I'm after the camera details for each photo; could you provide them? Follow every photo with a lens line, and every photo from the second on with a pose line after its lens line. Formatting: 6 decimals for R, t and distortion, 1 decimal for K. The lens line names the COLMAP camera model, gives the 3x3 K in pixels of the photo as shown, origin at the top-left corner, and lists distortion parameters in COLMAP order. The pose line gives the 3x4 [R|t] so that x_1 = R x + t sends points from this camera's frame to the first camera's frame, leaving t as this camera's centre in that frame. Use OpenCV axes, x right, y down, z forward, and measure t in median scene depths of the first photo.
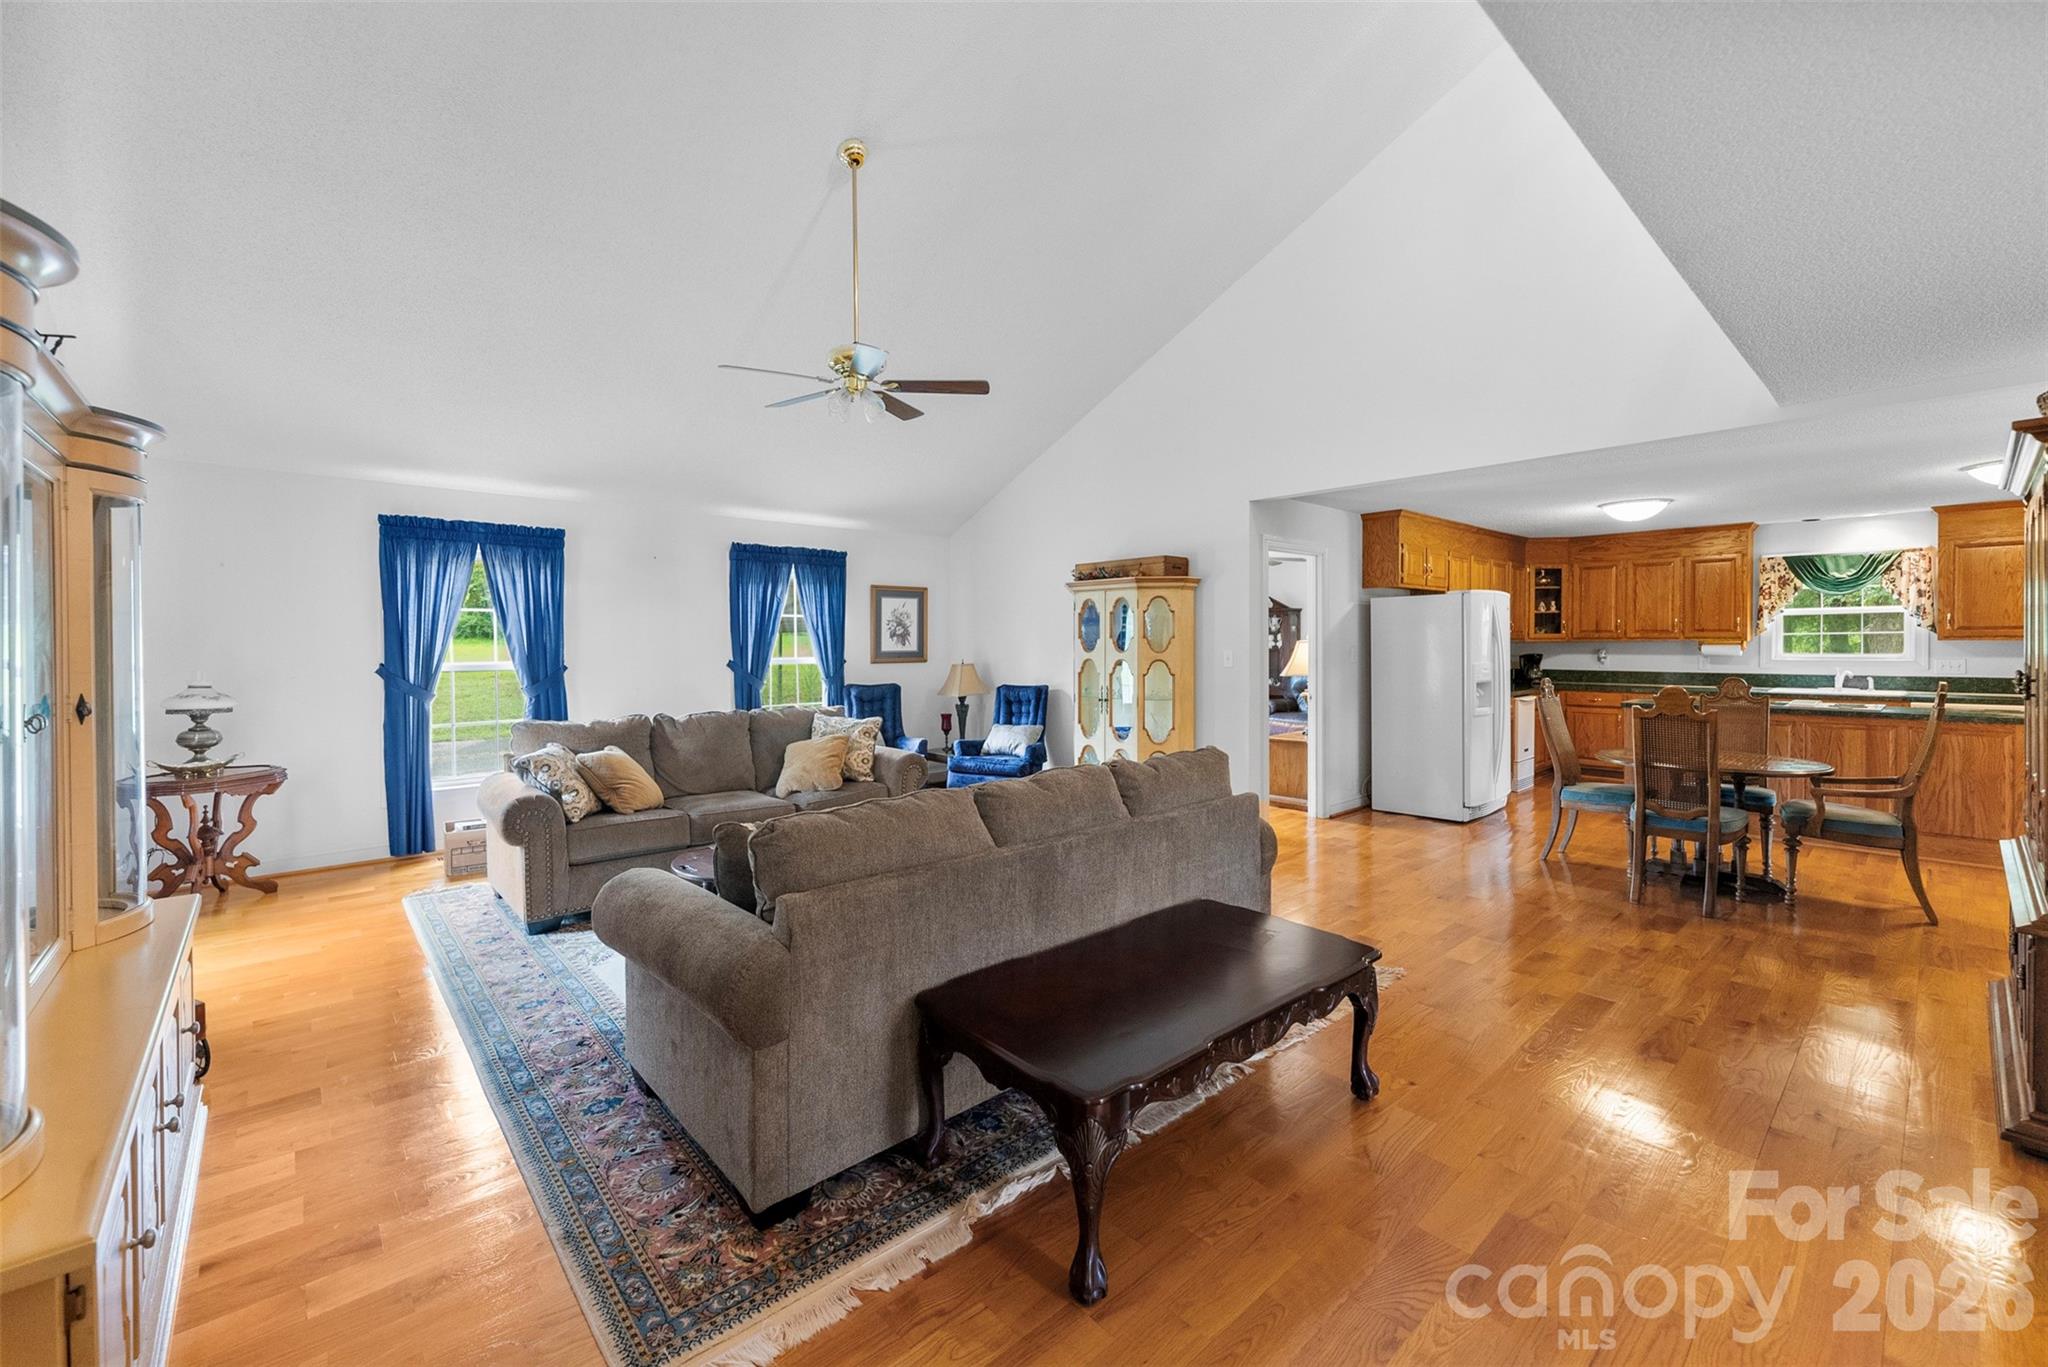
lens RADIAL K [[827.1, 0, 1012.9], [0, 827.1, 658.1], [0, 0, 1]] dist [0.000020, -0.000134]
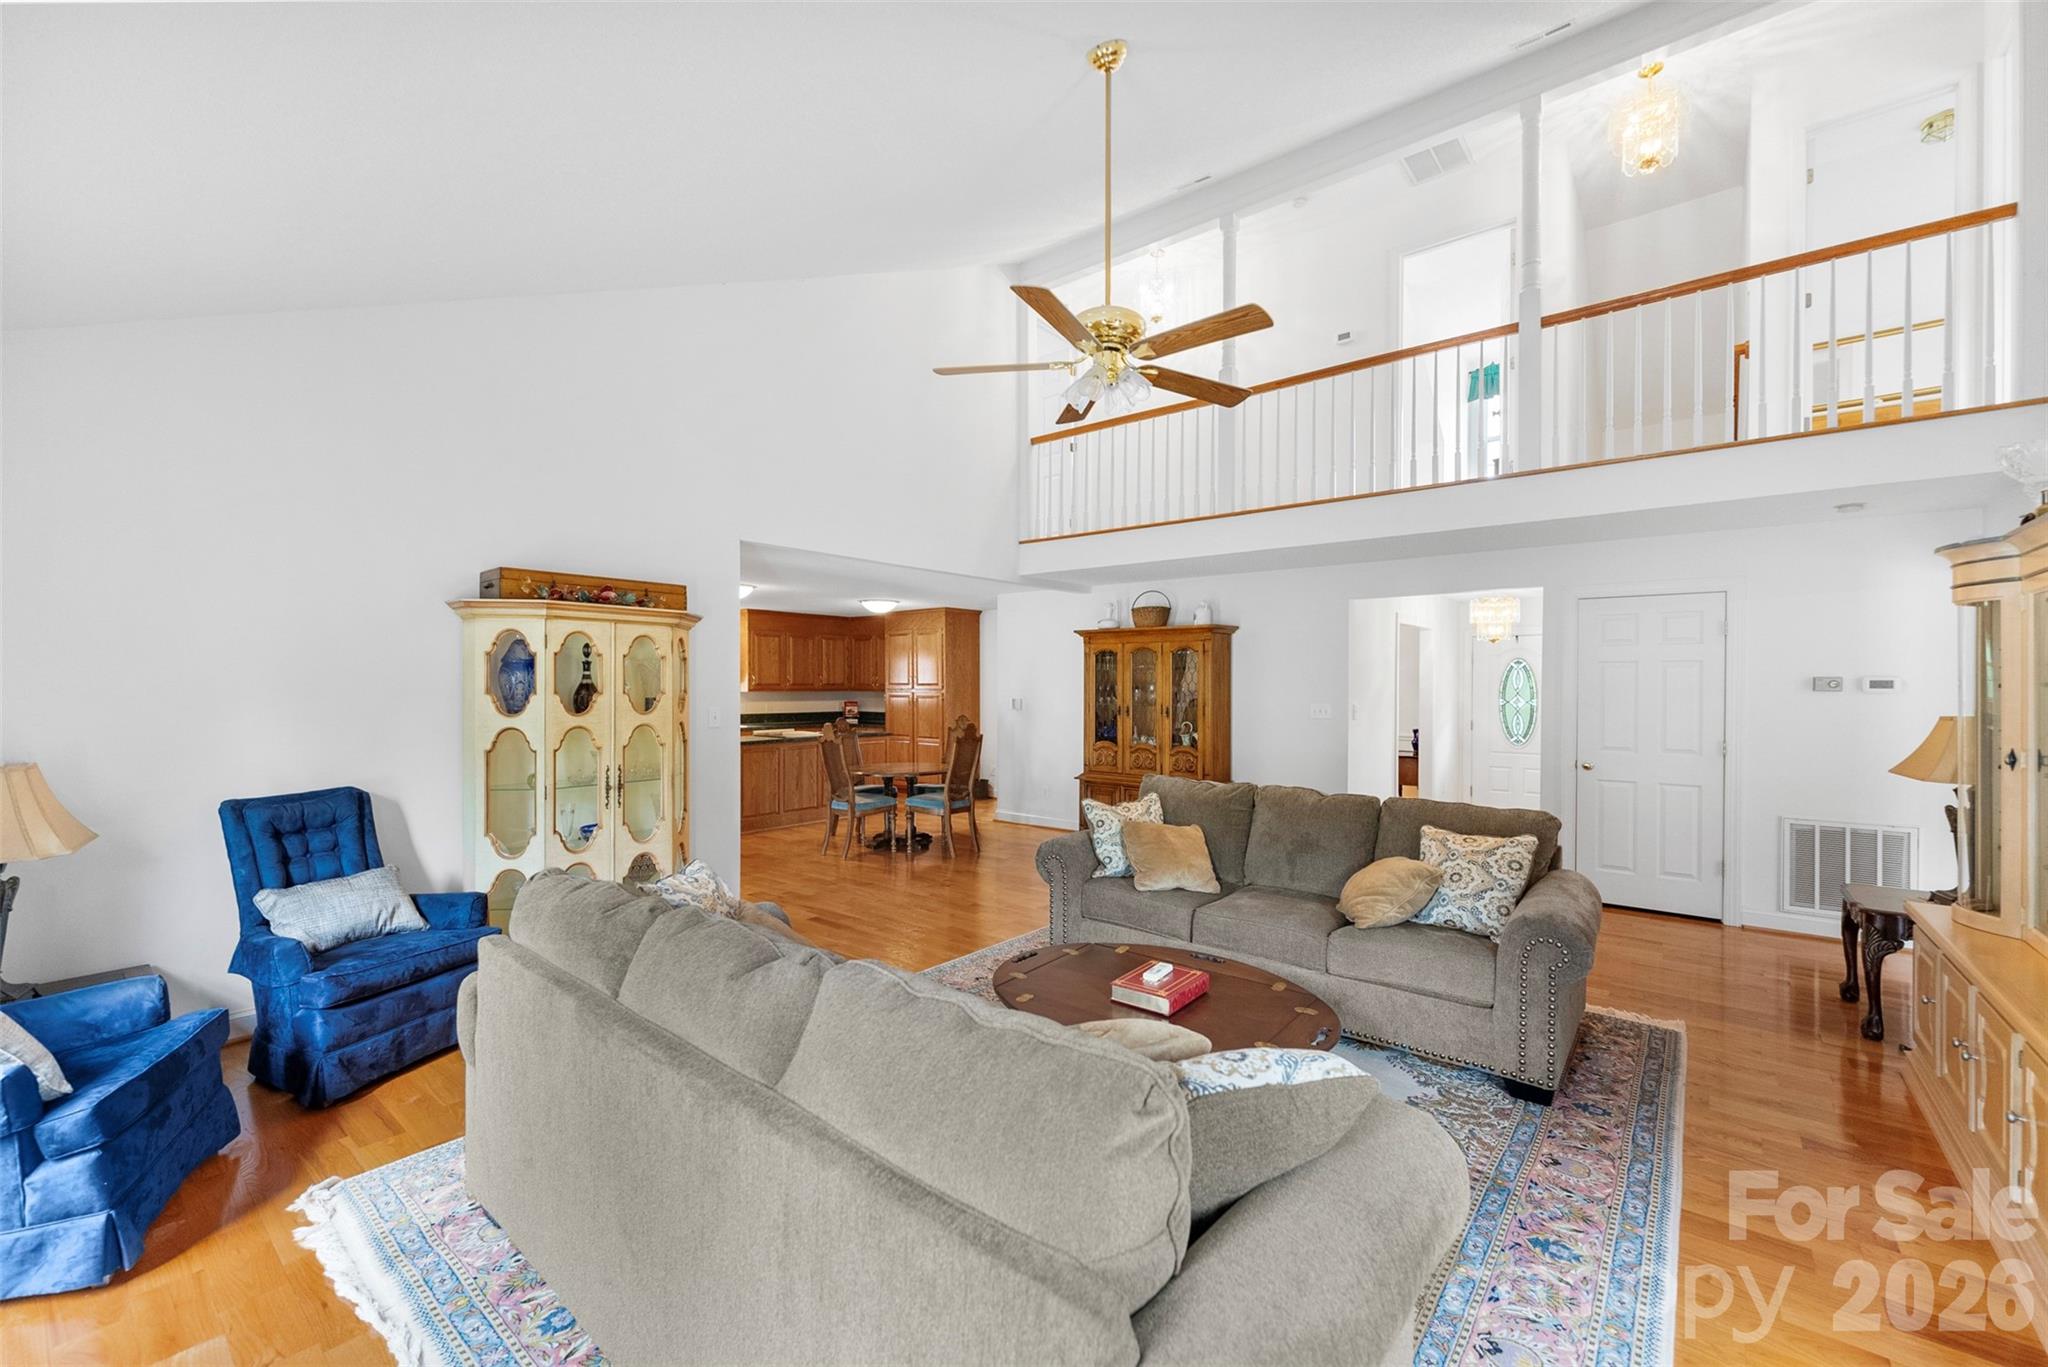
lens RADIAL K [[831.8, 0, 1024.0], [0, 831.8, 683.5], [0, 0, 1]] dist [0.002423, 0.000255]
pose [[-0.164332, 0.004140, 0.986396, -0.567059], [0.013297, 0.999910, -0.001982, -0.024835], [-0.986315, 0.012790, -0.164373, 0.734343]]
